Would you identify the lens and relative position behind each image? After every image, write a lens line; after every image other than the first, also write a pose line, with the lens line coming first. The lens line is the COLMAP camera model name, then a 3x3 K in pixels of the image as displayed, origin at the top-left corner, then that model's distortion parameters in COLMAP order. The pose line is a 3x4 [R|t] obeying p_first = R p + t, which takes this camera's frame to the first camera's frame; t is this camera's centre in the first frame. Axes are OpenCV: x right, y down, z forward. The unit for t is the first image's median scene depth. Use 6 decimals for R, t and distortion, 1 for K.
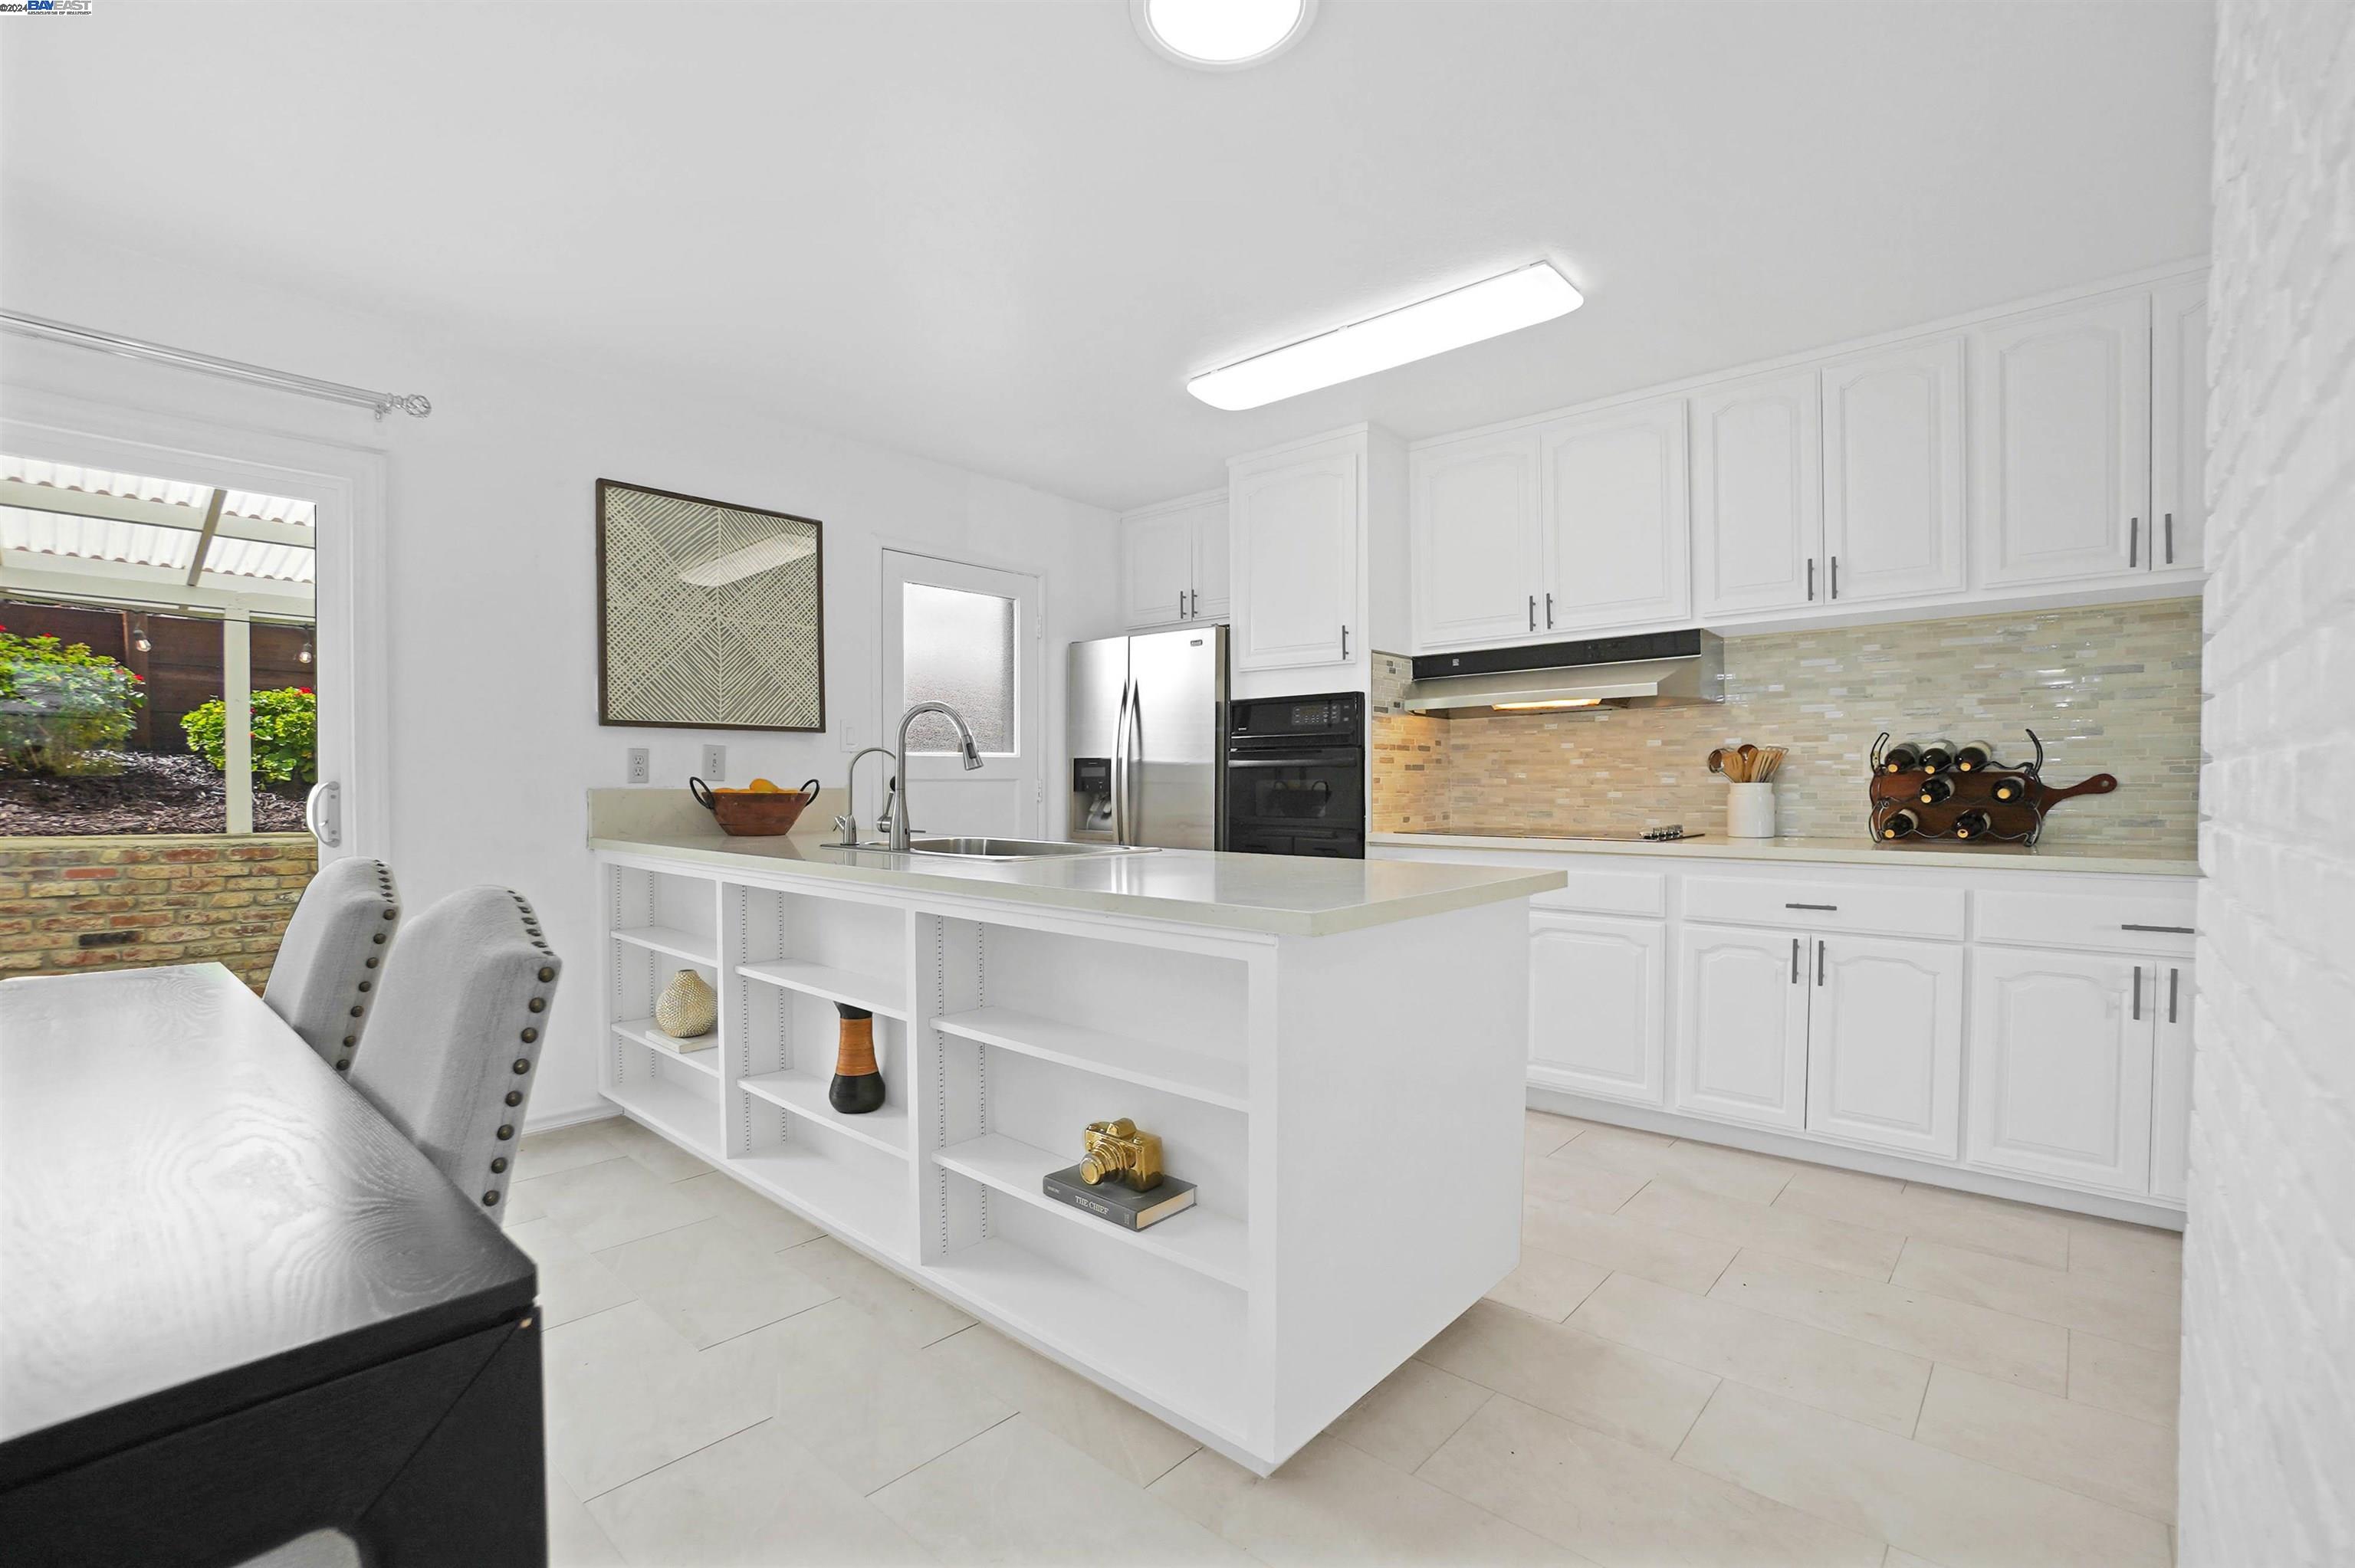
lens RADIAL K [[1049.7, 0, 1181.1], [0, 1049.7, 794.7], [0, 0, 1]] dist [-0.049583, 0.013982]
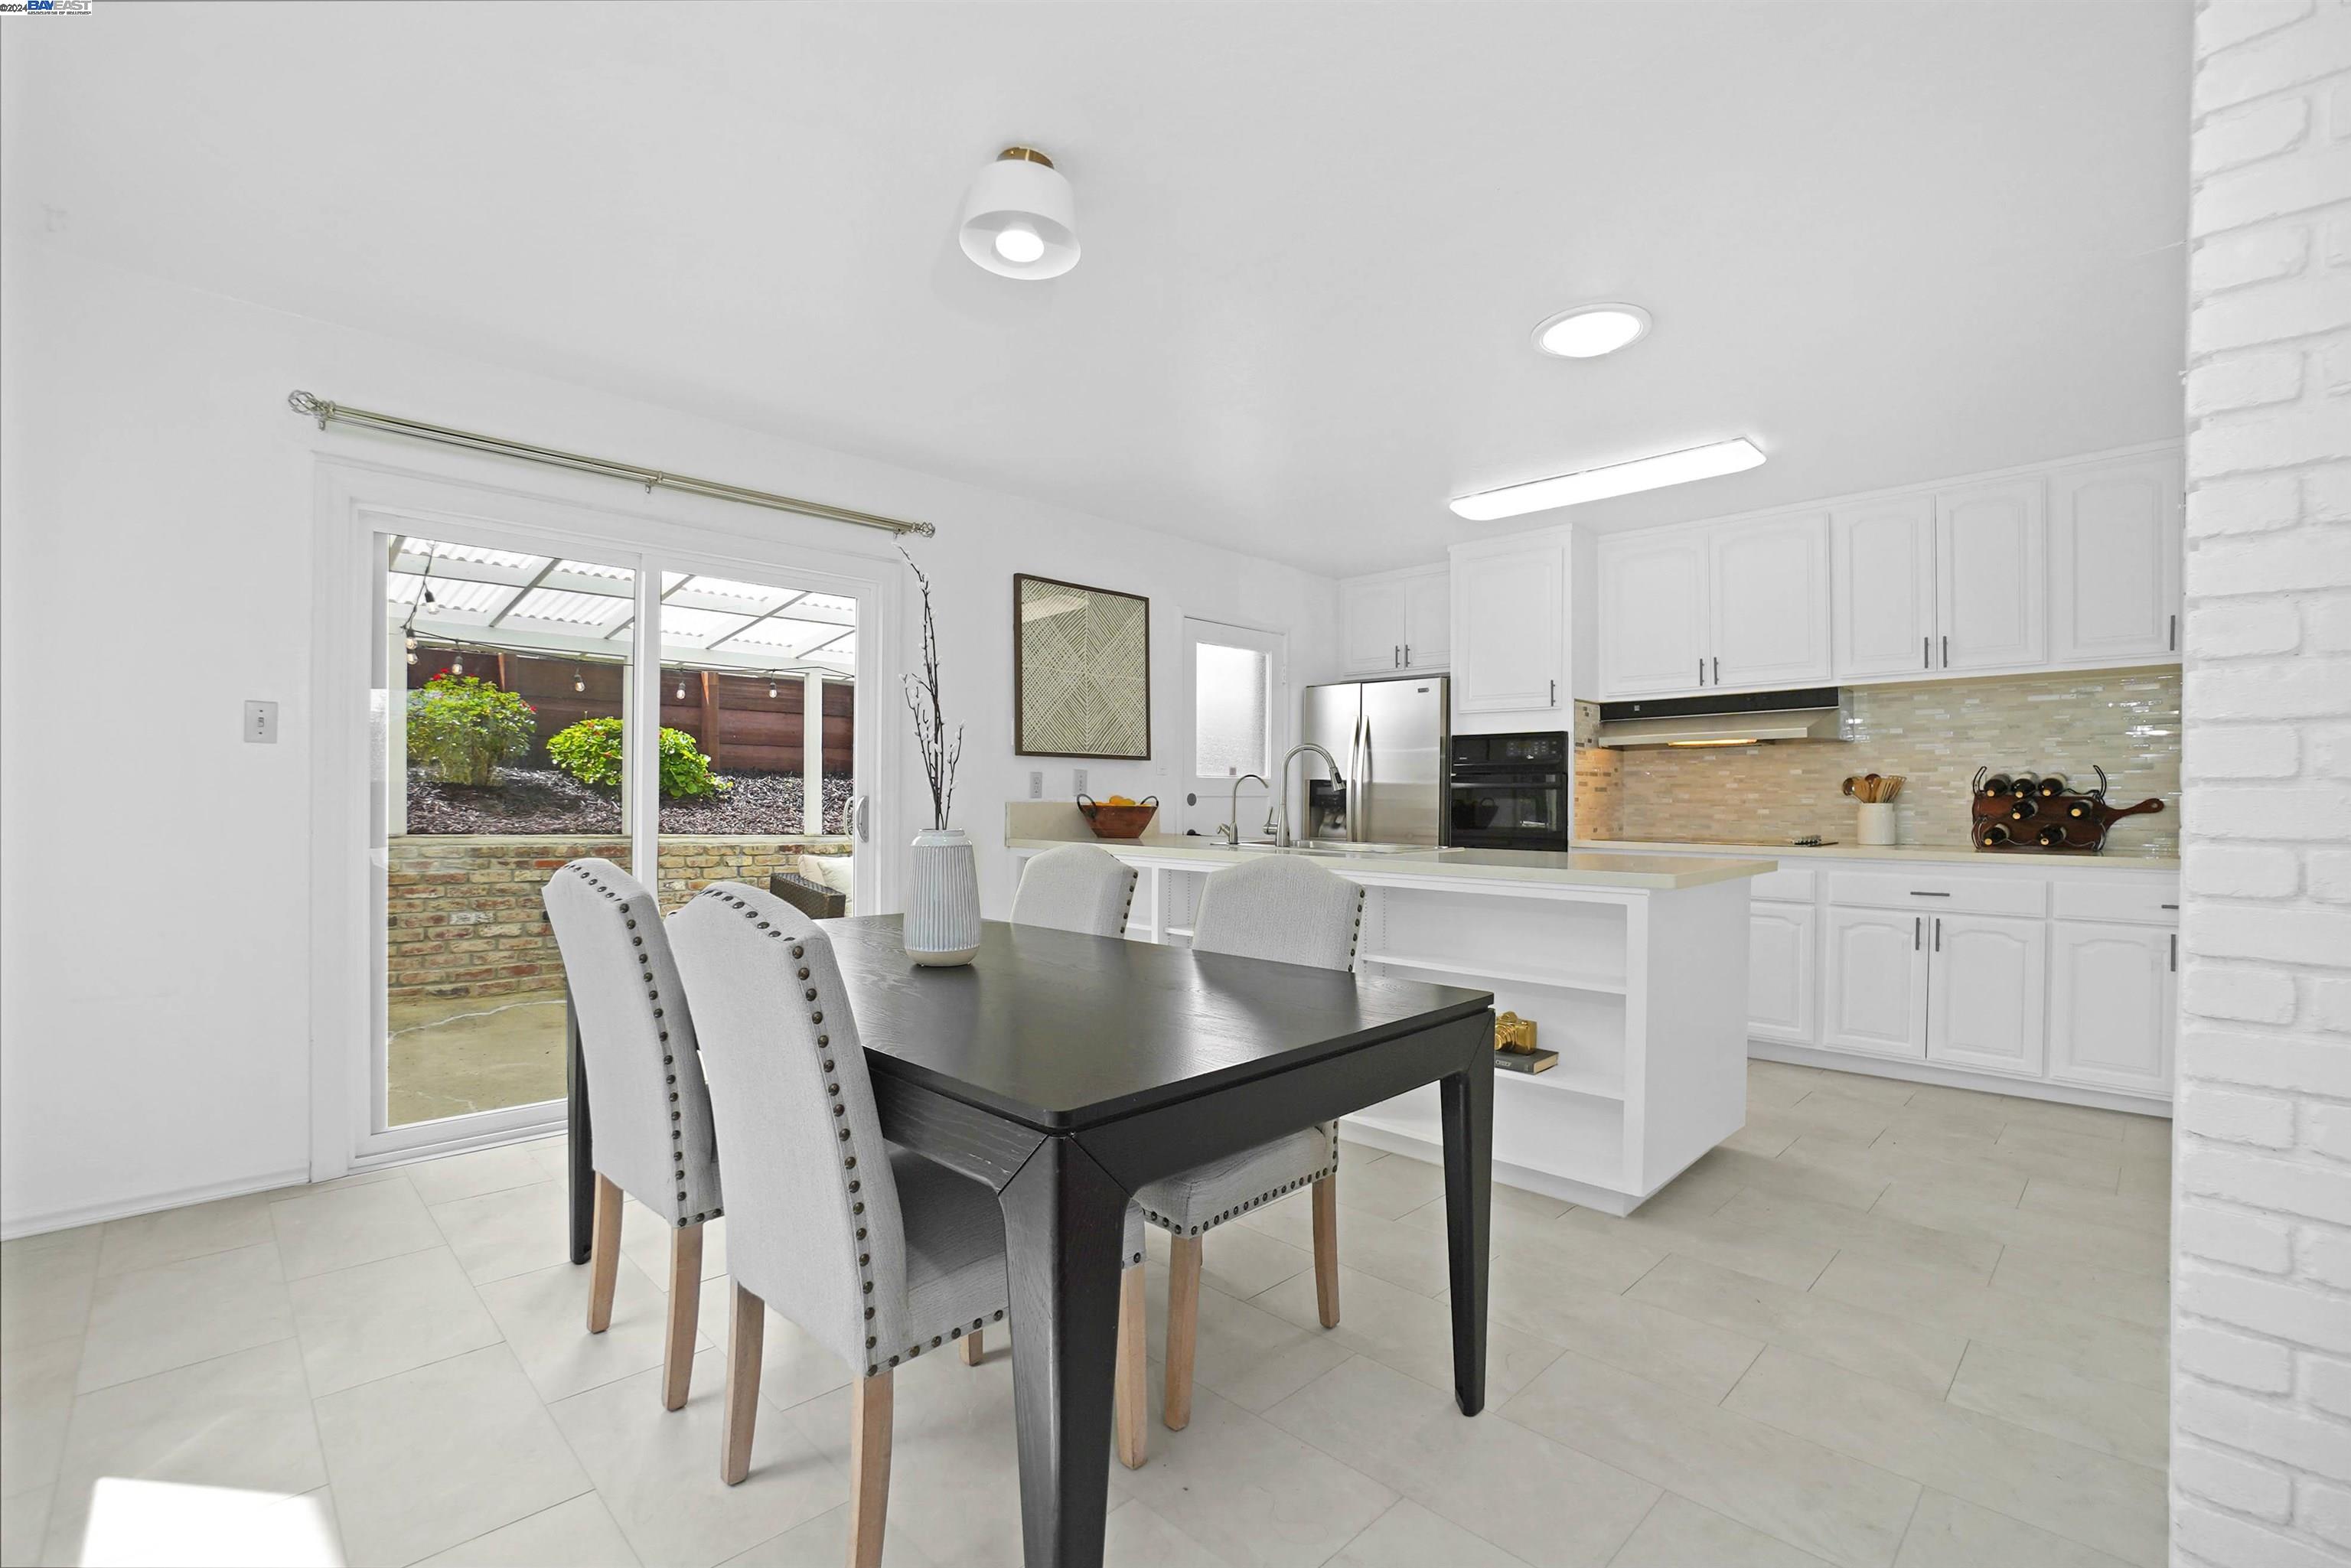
lens RADIAL K [[1048.0, 0, 1177.9], [0, 1048.0, 795.9], [0, 0, 1]] dist [-0.049583, 0.013982]
pose [[0.998647, 0.006669, -0.051564, -0.254355], [-0.007338, 0.999891, -0.012801, 0.002309], [0.051473, 0.013162, 0.998588, -0.328948]]
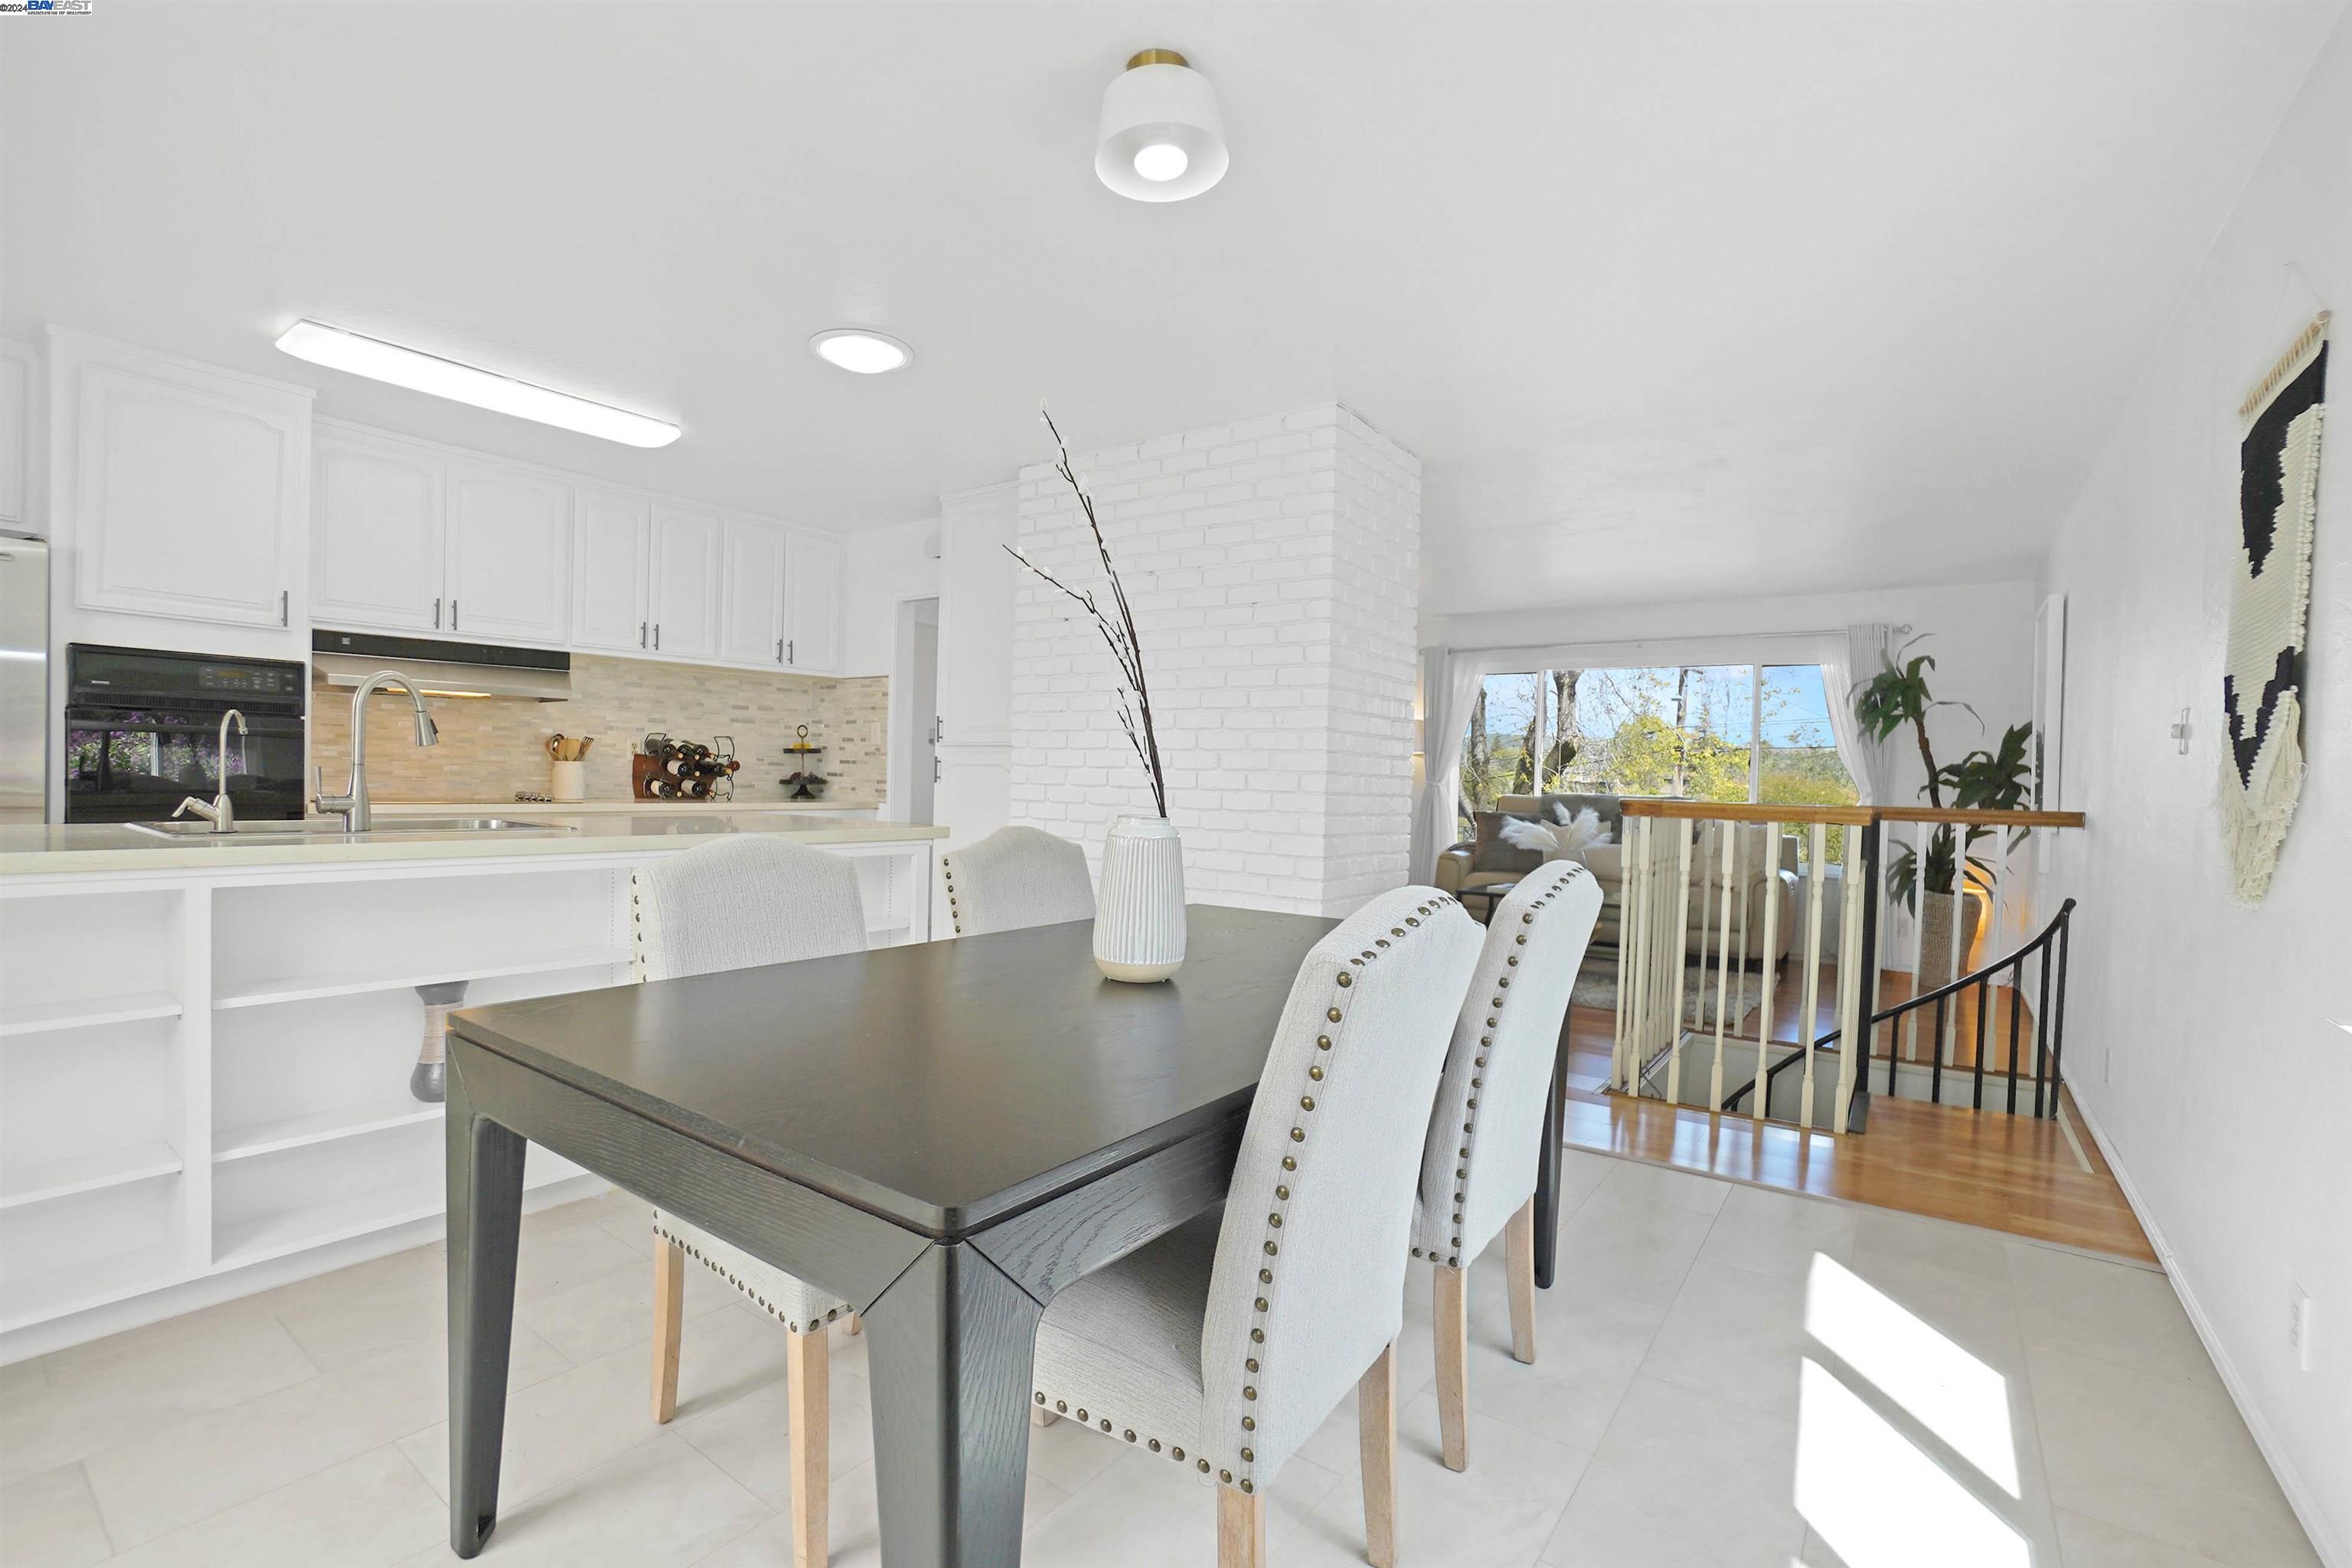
lens RADIAL K [[1048.5, 0, 1175.7], [0, 1048.5, 797.8], [0, 0, 1]] dist [-0.049583, 0.013982]
pose [[-0.093517, -0.022413, 0.995365, -0.914614], [-0.016885, 0.999638, 0.020923, -0.004925], [-0.995474, -0.014850, -0.093862, 0.287857]]
